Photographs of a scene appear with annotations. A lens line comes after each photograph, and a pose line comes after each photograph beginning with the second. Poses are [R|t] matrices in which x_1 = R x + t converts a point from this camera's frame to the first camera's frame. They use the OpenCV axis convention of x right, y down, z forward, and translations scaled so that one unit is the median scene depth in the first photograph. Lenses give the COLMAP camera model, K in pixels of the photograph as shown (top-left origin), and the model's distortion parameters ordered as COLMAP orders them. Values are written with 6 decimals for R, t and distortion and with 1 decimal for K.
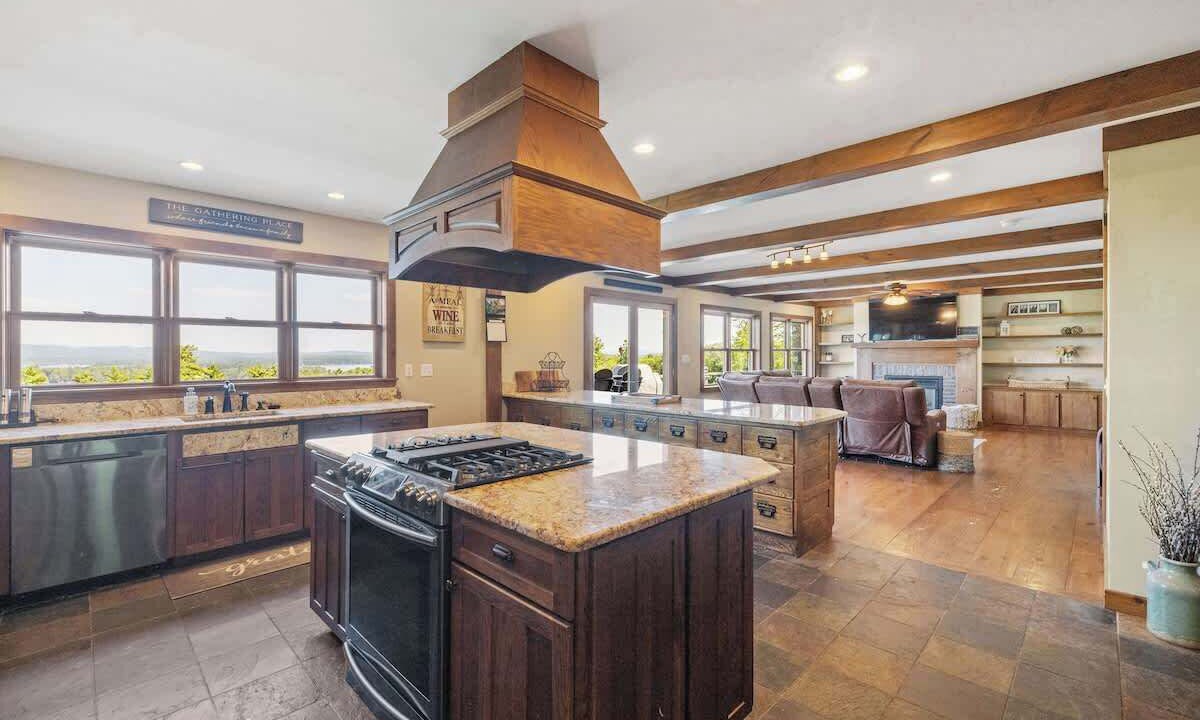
lens RADIAL K [[504.5, 0, 602.2], [0, 504.5, 357.0], [0, 0, 1]] dist [0.003131, 0.000197]
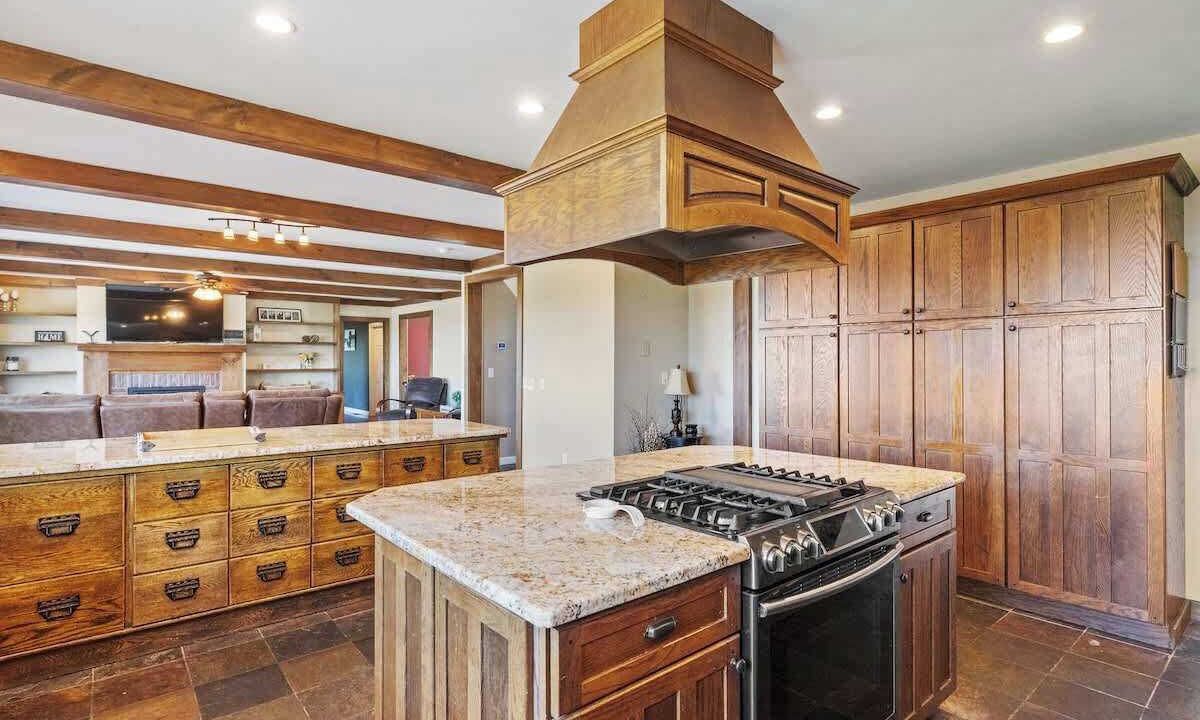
lens RADIAL K [[589.5, 0, 598.8], [0, 589.5, 360.6], [0, 0, 1]] dist [-0.022282, -0.000177]
pose [[0.108709, 0.001761, 0.994072, -0.625507], [0.002110, 0.999996, -0.002002, -0.003478], [-0.994071, 0.002315, 0.108705, 0.581100]]
